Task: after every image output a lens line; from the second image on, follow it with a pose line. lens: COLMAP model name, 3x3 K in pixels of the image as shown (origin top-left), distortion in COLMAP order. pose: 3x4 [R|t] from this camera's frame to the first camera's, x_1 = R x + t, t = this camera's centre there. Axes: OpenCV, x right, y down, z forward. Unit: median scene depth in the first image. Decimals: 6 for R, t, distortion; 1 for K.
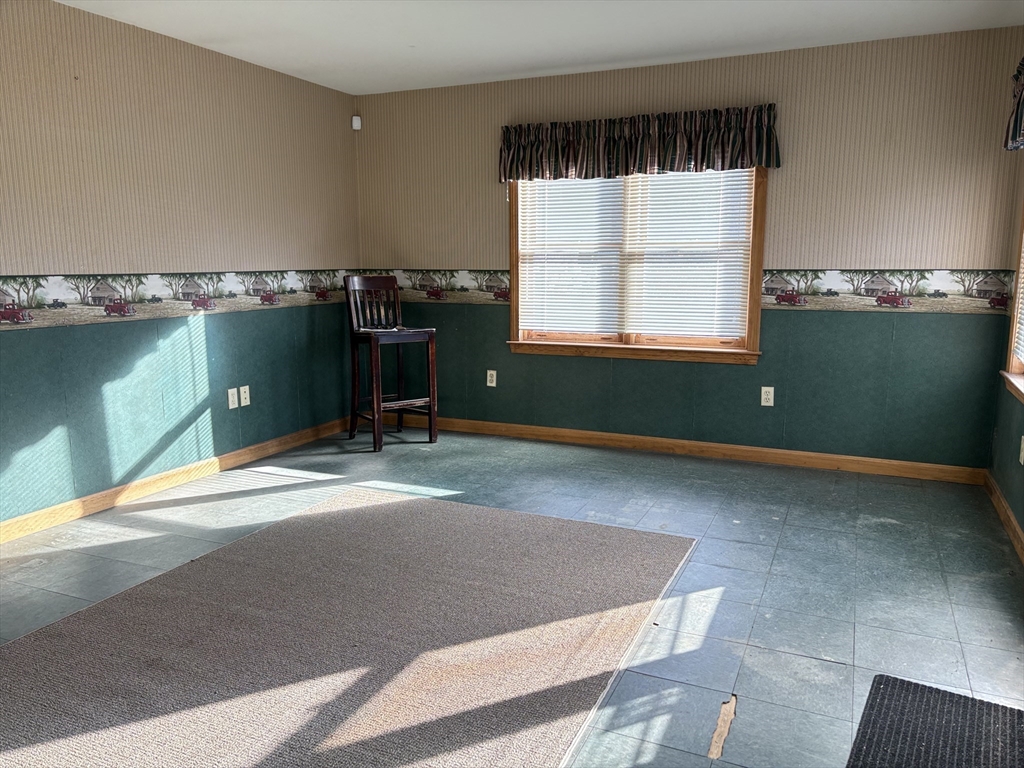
lens RADIAL K [[770.5, 0, 517.6], [0, 770.5, 381.7], [0, 0, 1]] dist [0.059229, -0.056921]
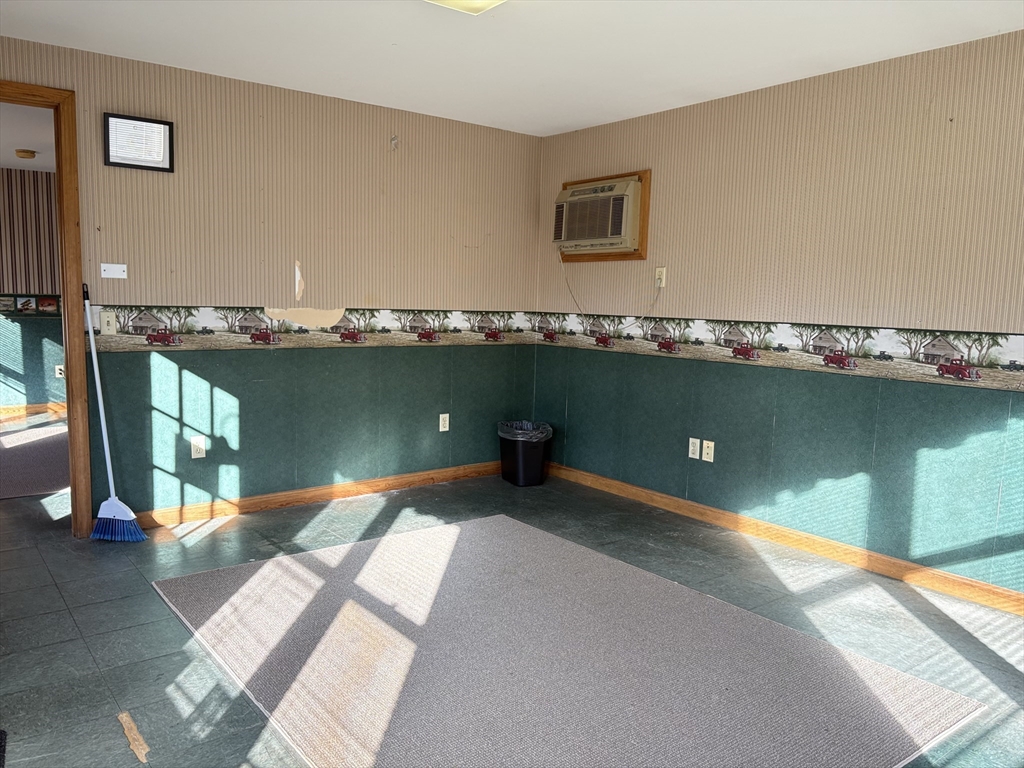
lens RADIAL K [[770.5, 0, 511.6], [0, 770.5, 383.6], [0, 0, 1]] dist [0.059229, -0.056921]
pose [[-0.474459, 0.079733, -0.876659, 0.569217], [-0.161723, 0.971043, 0.175844, -0.178119], [0.865295, 0.225206, -0.447825, 1.133736]]
